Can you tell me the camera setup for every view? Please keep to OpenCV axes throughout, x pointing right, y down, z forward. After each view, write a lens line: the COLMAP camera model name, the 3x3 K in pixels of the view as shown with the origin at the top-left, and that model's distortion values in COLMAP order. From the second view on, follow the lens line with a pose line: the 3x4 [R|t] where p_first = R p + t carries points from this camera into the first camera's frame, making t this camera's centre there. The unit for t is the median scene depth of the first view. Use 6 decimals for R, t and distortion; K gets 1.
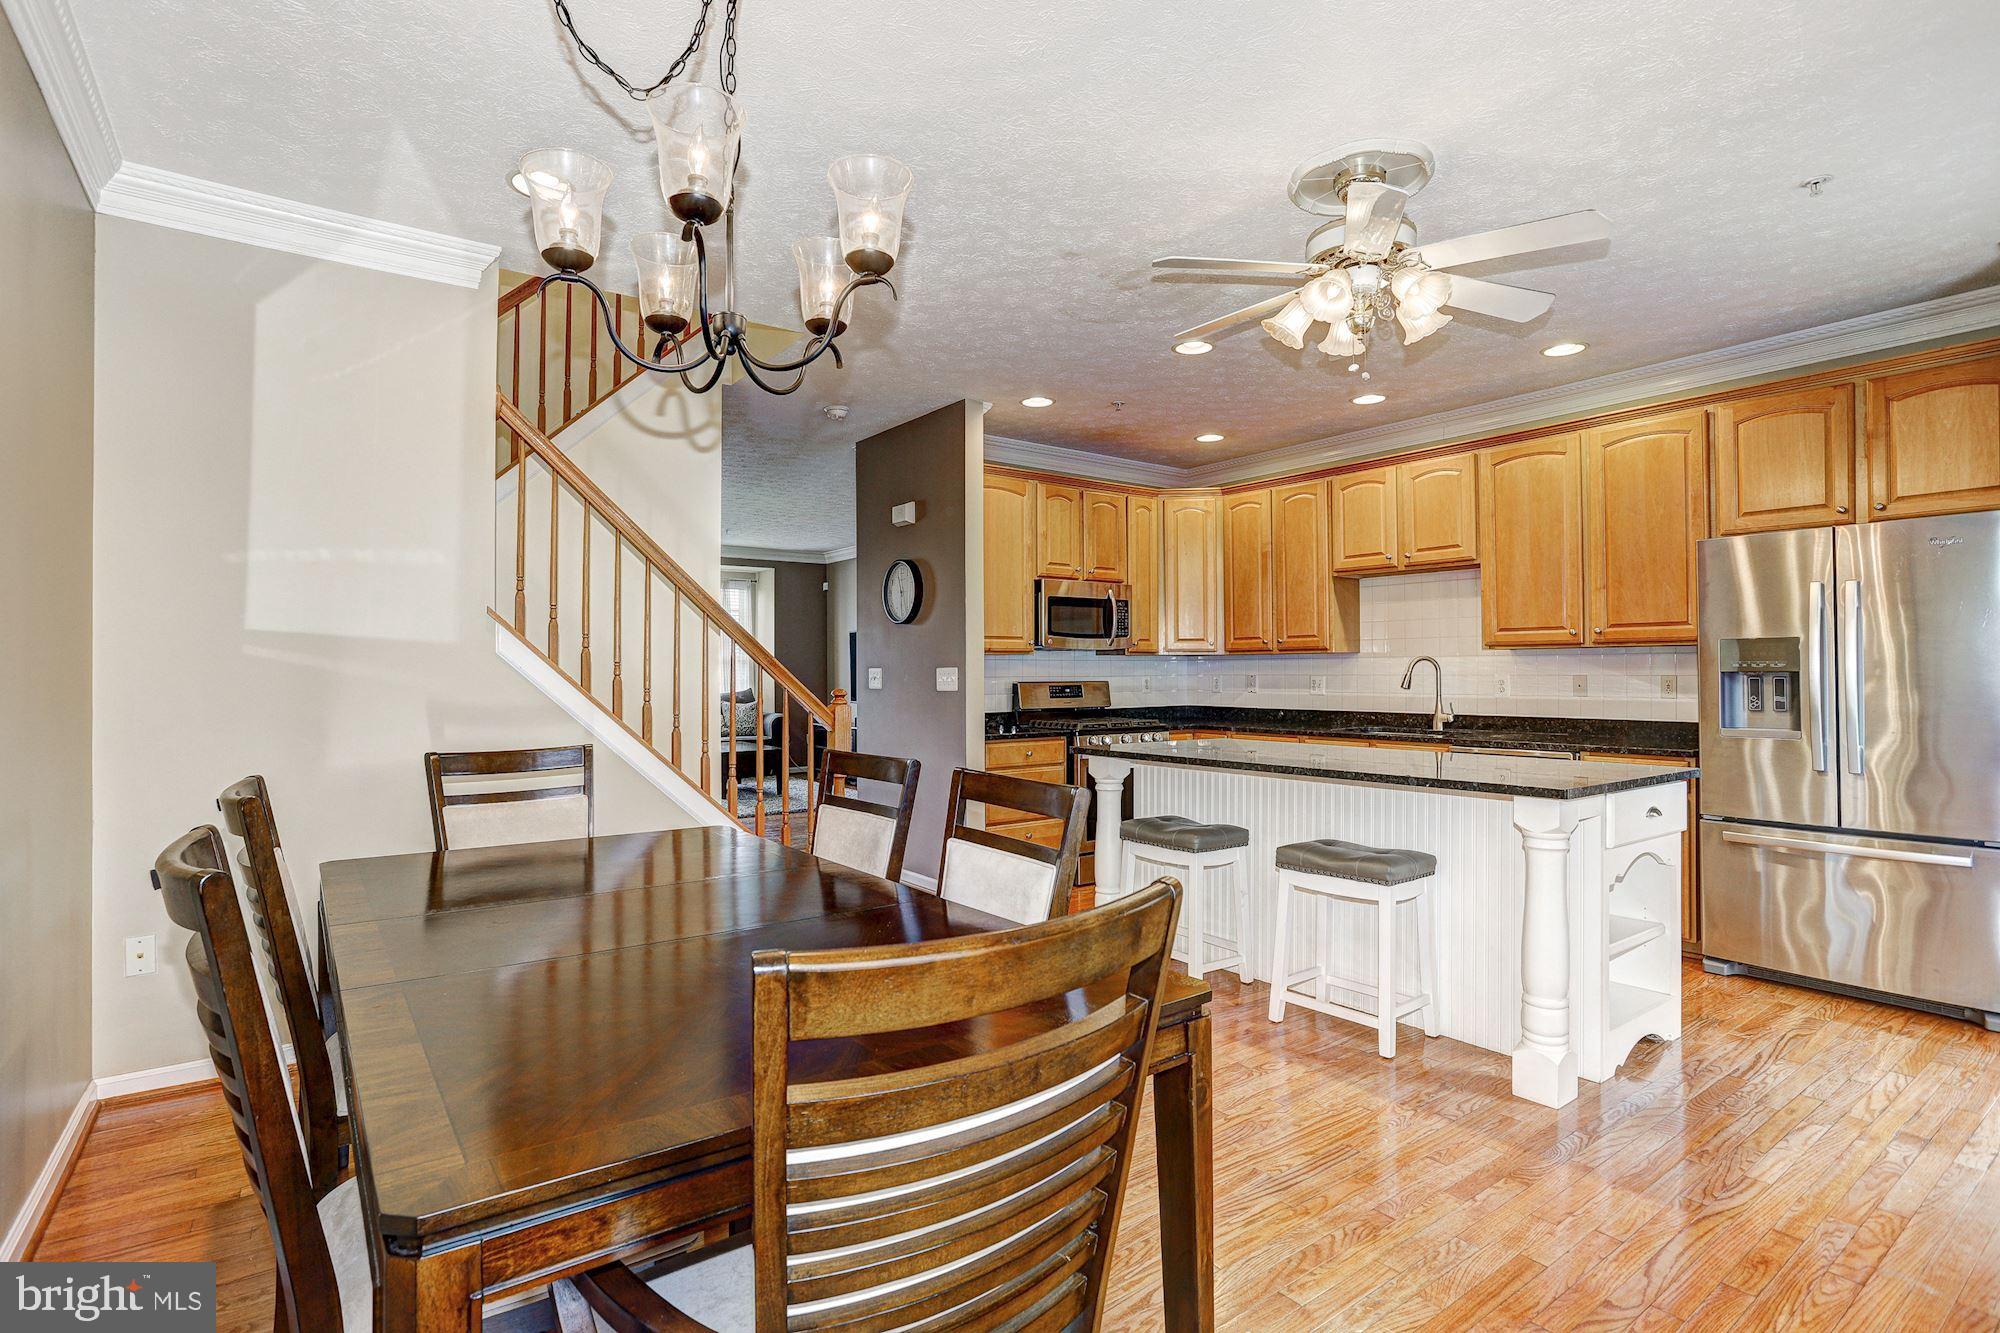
lens RADIAL K [[977.8, 0, 989.9], [0, 977.8, 663.2], [0, 0, 1]] dist [-0.061424, 0.036713]
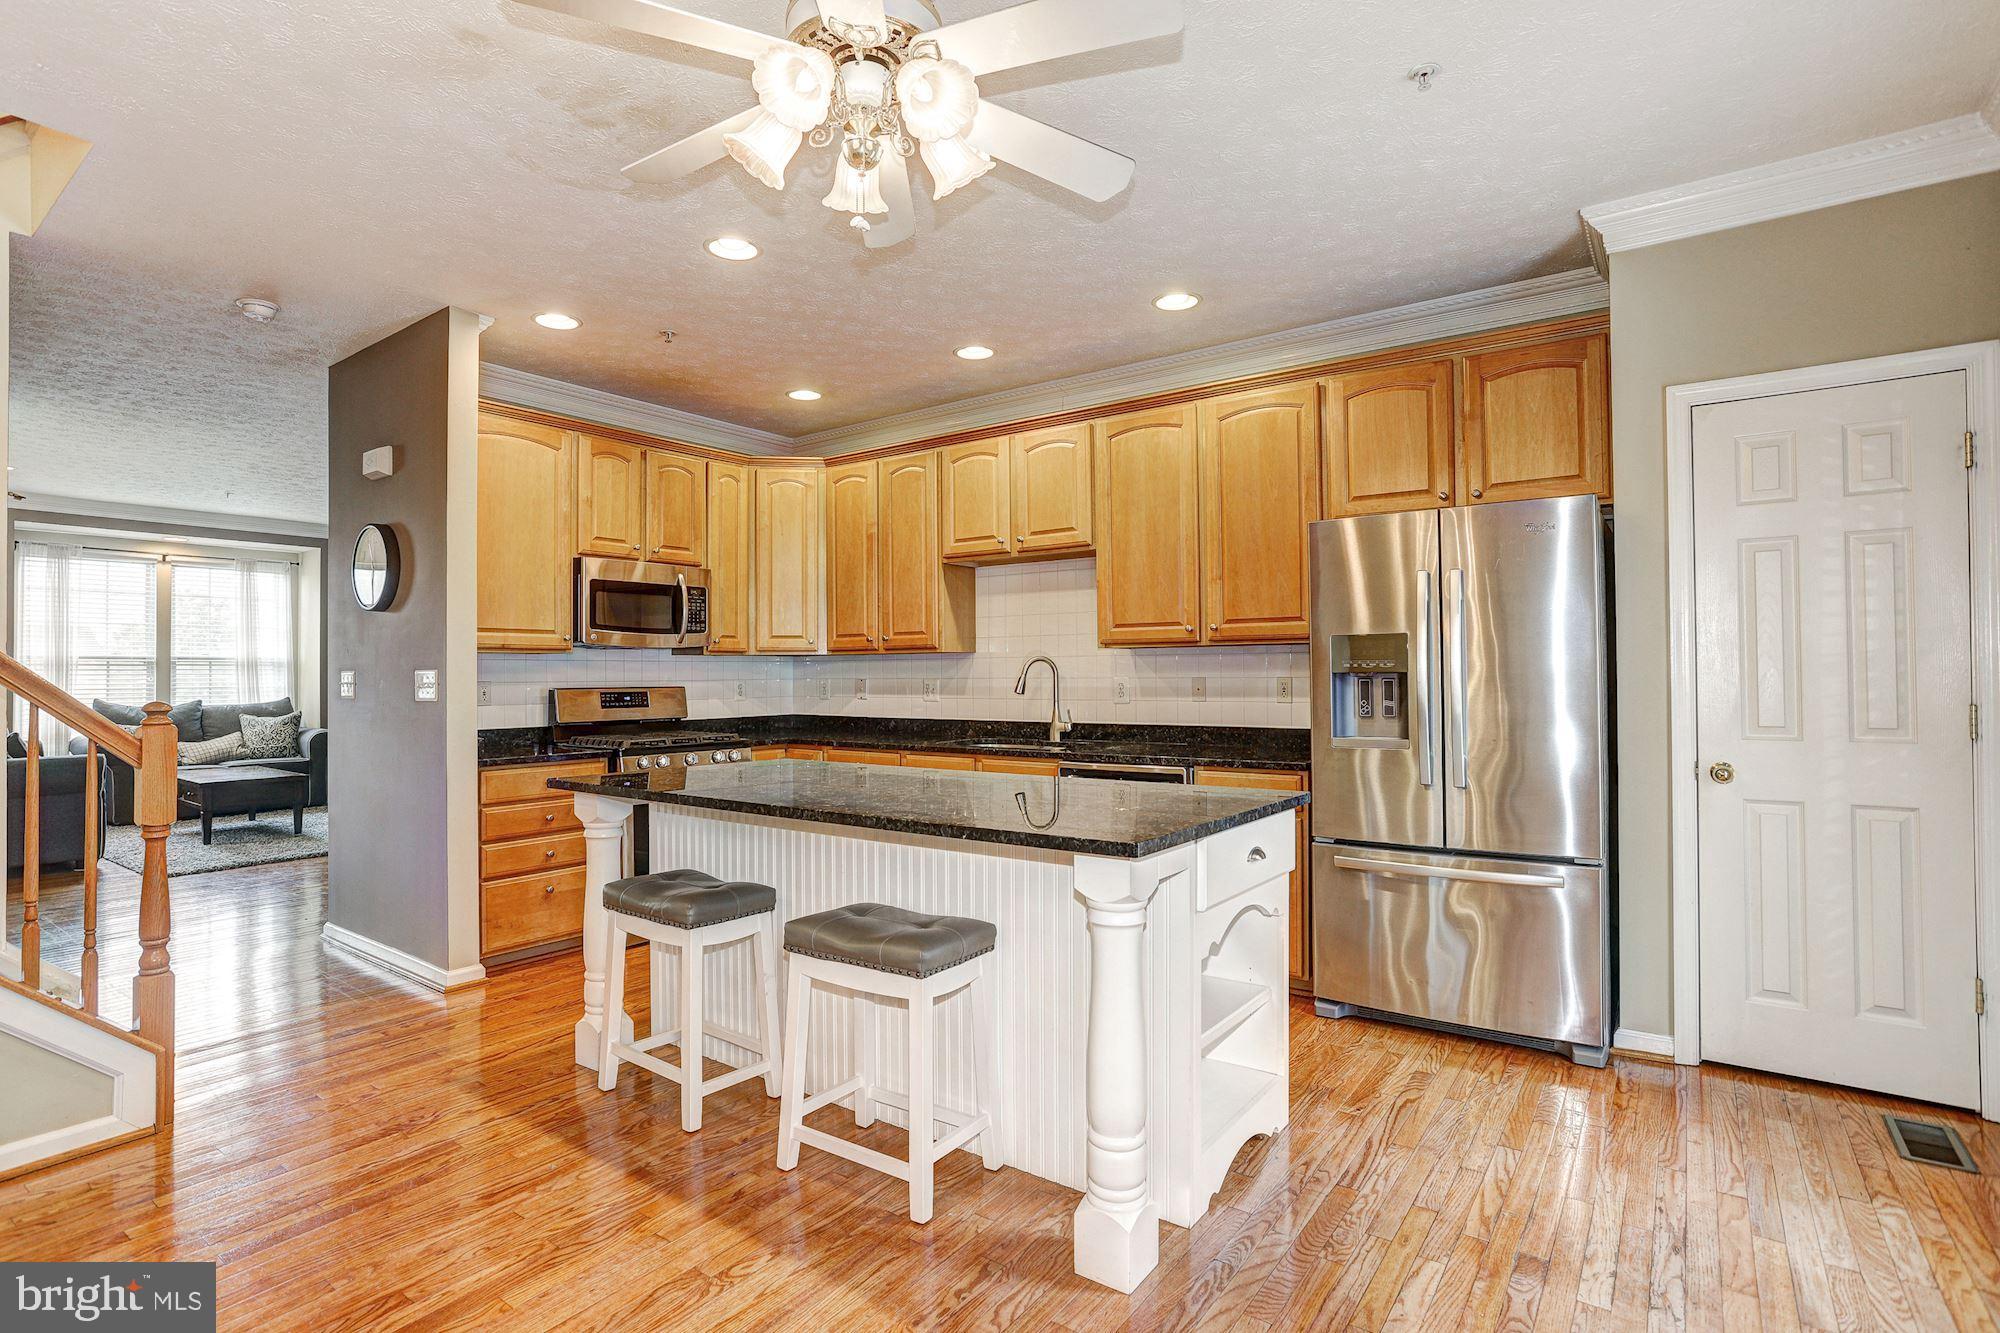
lens RADIAL K [[977.8, 0, 989.9], [0, 977.8, 663.2], [0, 0, 1]] dist [-0.061424, 0.036713]
pose [[0.952117, 0.001405, 0.305729, 0.153804], [0.000045, 0.999989, -0.004735, 0.003401], [-0.305732, 0.004522, 0.952107, 0.196730]]
